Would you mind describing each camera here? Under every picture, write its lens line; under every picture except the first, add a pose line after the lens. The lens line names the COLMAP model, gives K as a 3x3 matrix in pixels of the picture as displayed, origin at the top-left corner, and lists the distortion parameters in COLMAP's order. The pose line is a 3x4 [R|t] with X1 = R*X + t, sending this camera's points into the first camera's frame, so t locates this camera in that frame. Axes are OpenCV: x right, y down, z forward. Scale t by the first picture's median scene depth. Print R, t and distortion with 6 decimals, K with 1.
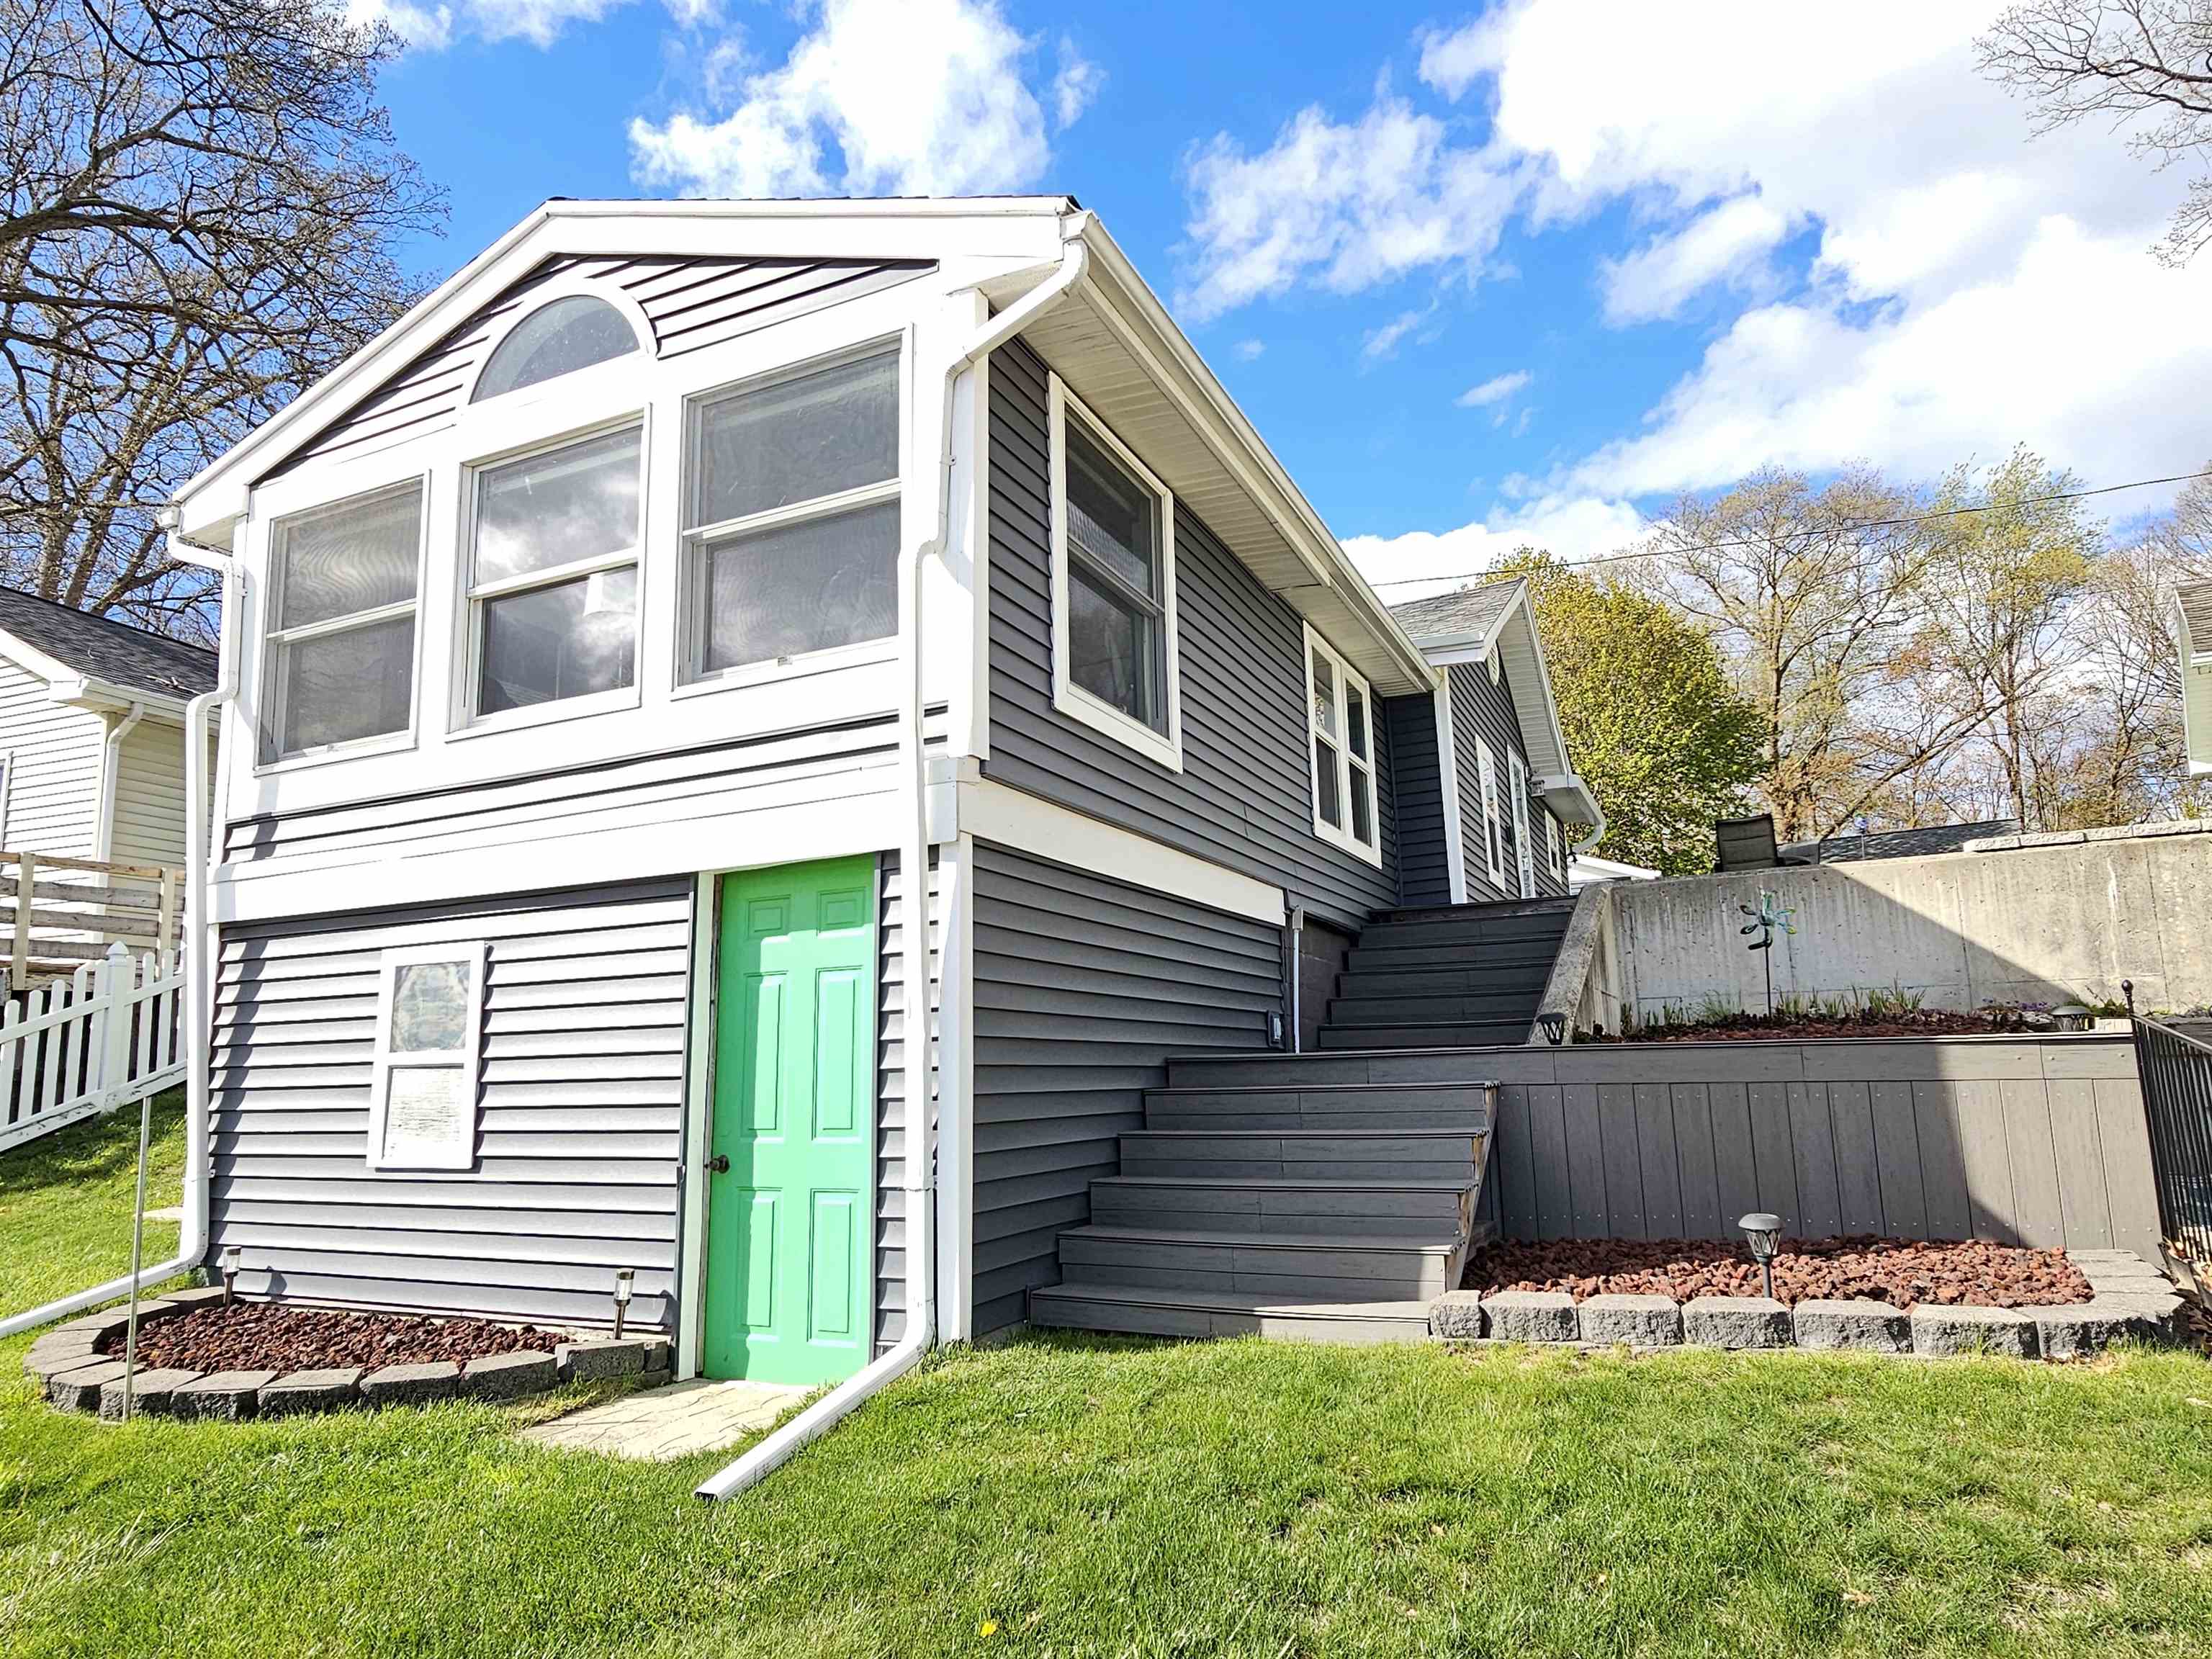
lens RADIAL K [[1340.5, 0, 1098.5], [0, 1340.5, 868.2], [0, 0, 1]] dist [0.006854, 0.002388]
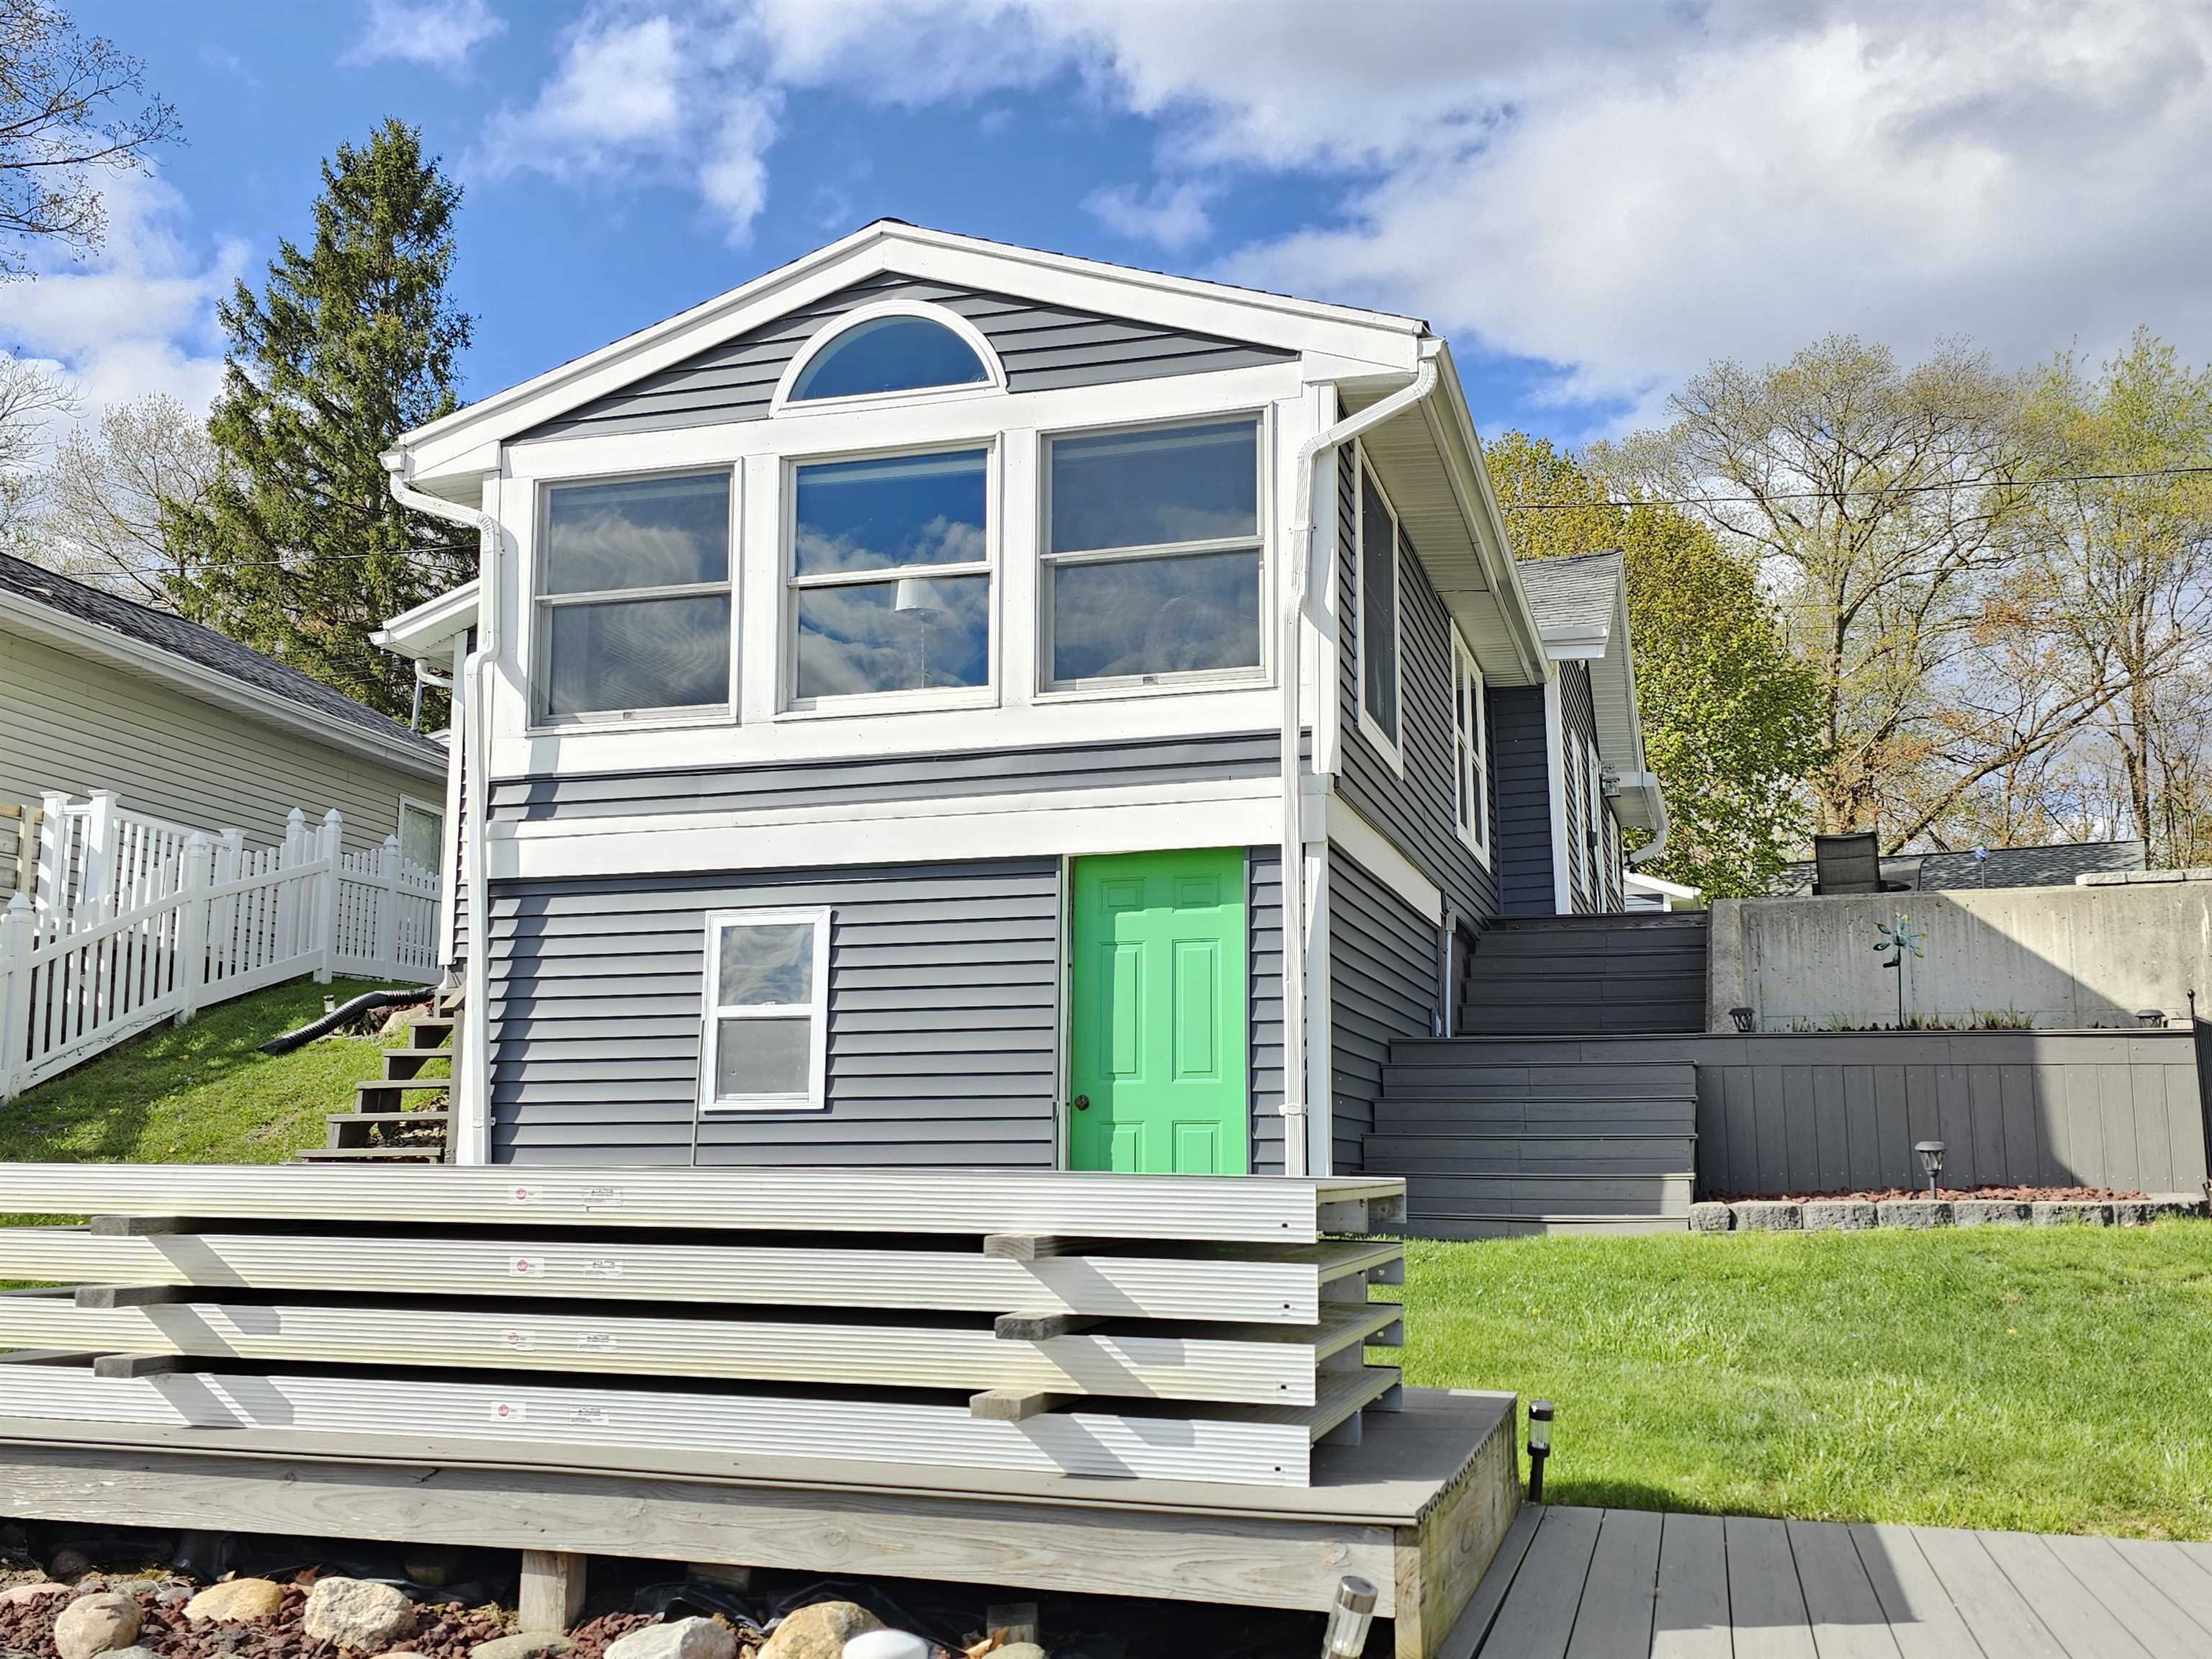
lens RADIAL K [[2110.6, 0, 1116.5], [0, 2110.6, 828.6], [0, 0, 1]] dist [0.129259, -0.098480]
pose [[0.986826, 0.047809, 0.154557, -0.438132], [-0.046098, 0.998830, -0.014637, 0.004497], [-0.155076, 0.007319, 0.987876, -0.671509]]
